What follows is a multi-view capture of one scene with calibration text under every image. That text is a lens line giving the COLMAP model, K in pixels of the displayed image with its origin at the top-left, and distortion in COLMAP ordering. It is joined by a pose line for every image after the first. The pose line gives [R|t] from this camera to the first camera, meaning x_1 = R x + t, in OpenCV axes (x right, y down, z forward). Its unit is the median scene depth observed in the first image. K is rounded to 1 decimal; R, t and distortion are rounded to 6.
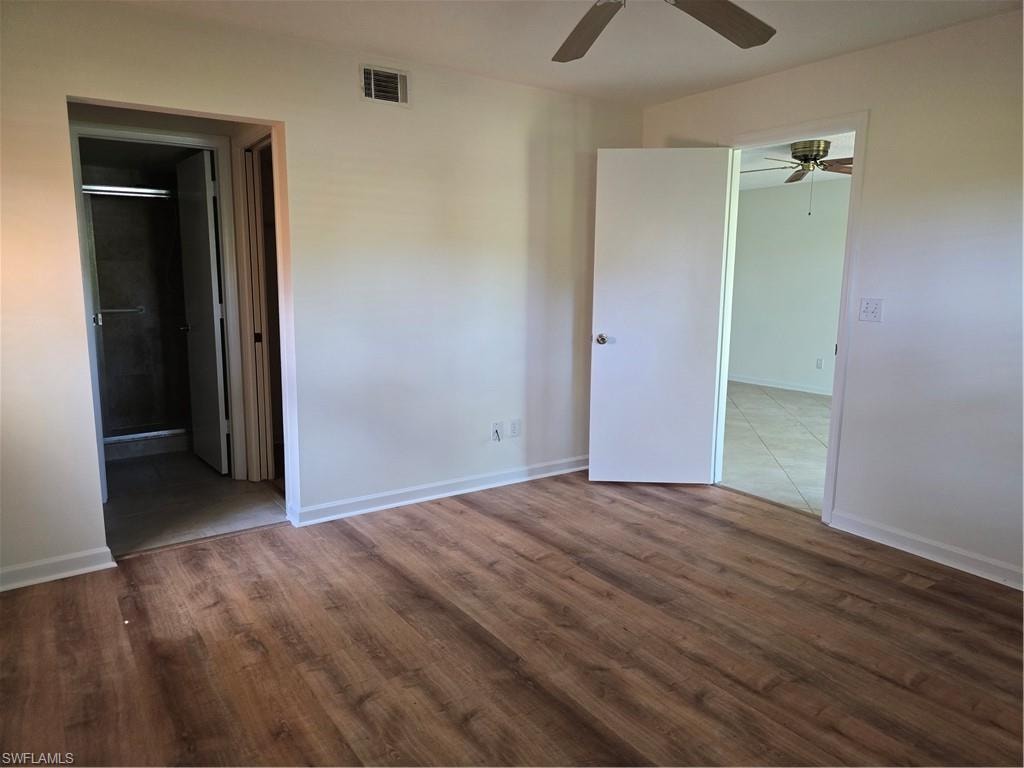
lens RADIAL K [[692.4, 0, 507.6], [0, 692.4, 381.0], [0, 0, 1]] dist [0.053738, -0.048466]
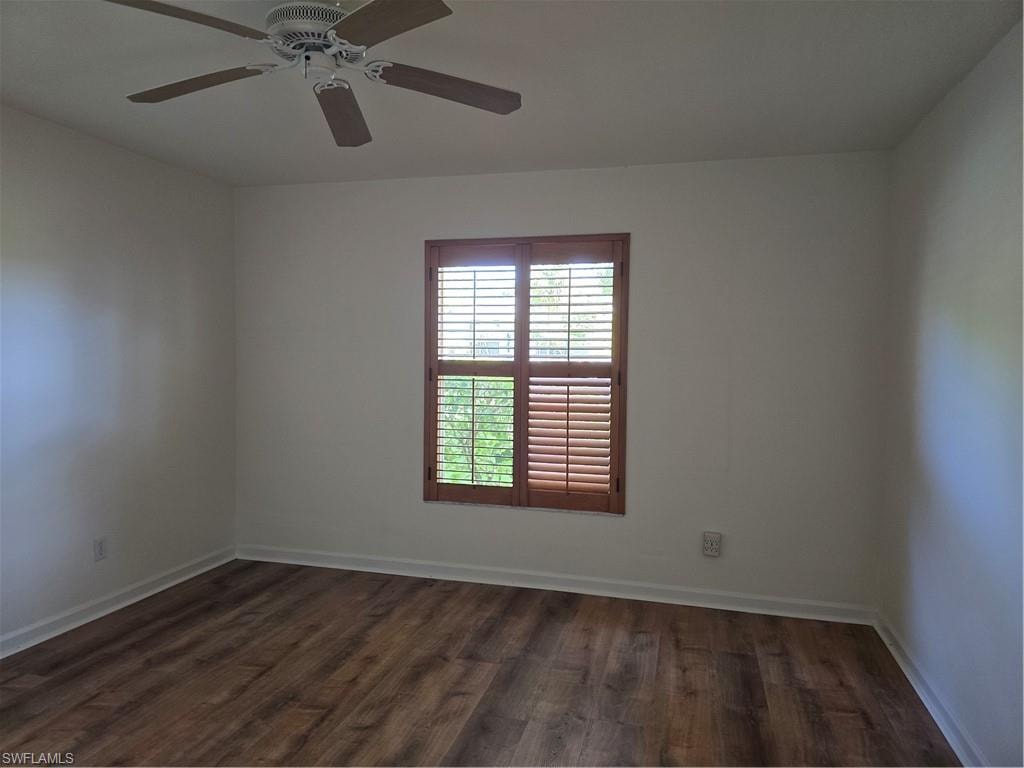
lens RADIAL K [[692.4, 0, 507.6], [0, 692.4, 381.0], [0, 0, 1]] dist [0.053738, -0.048466]
pose [[-0.646975, -0.049449, 0.760906, -0.657915], [0.098152, 0.984192, 0.147416, -0.229809], [-0.756167, 0.170059, -0.631895, 1.323788]]
